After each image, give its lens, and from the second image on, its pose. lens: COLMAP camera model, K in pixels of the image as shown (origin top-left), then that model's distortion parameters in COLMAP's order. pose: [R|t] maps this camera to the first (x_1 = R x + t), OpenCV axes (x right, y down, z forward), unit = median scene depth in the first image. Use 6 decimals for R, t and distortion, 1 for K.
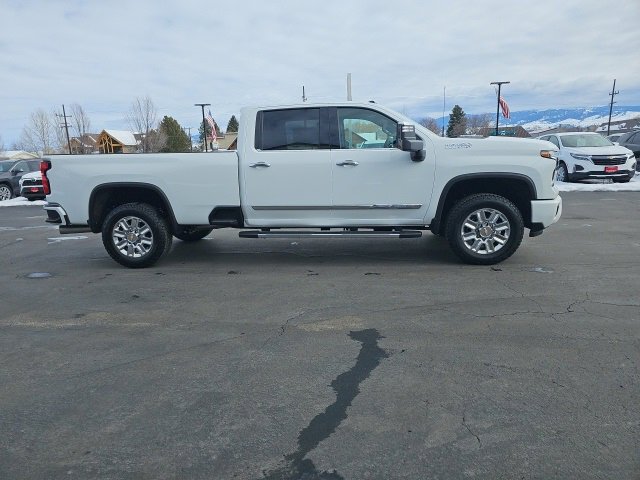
lens RADIAL K [[421.4, 0, 310.9], [0, 421.4, 232.2], [0, 0, 1]] dist [0.064762, -0.051710]
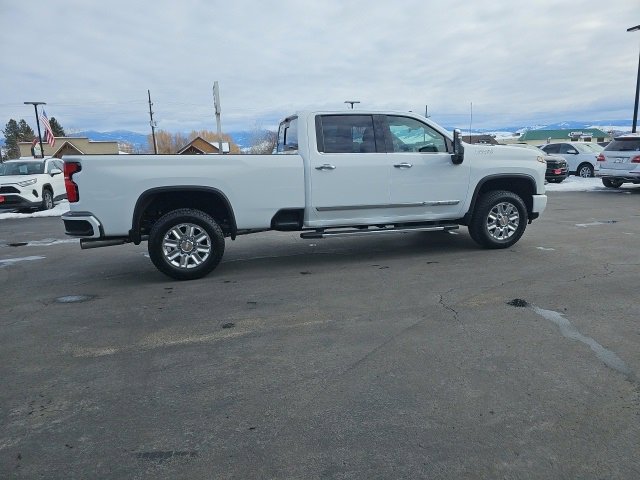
lens RADIAL K [[421.7, 0, 322.2], [0, 421.7, 236.5], [0, 0, 1]] dist [0.061356, -0.047949]
pose [[0.925786, -0.056574, 0.373791, -0.515410], [0.062251, 0.998056, -0.003122, 0.012955], [-0.372887, 0.026159, 0.927508, 0.047124]]
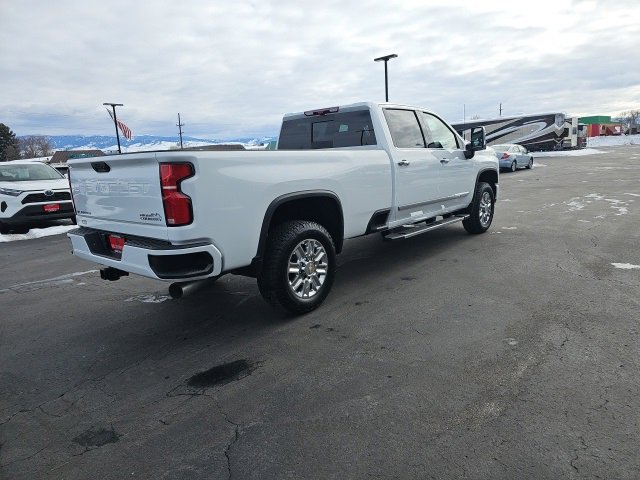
lens RADIAL K [[418.7, 0, 325.5], [0, 418.7, 238.6], [0, 0, 1]] dist [0.063862, -0.050927]
pose [[0.556629, -0.148800, 0.817327, -1.014386], [0.182181, 0.981744, 0.054661, -0.073395], [-0.810540, 0.118476, 0.573576, 0.603226]]
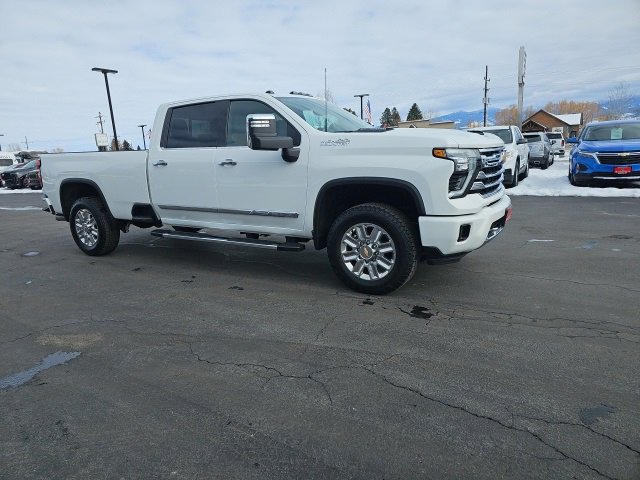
lens RADIAL K [[419.9, 0, 309.9], [0, 419.9, 235.0], [0, 0, 1]] dist [0.065857, -0.055967]
pose [[0.908671, 0.074593, -0.410796, 0.600087], [-0.061526, 0.997092, 0.044959, -0.058258], [0.412955, -0.015578, 0.910618, 0.240235]]
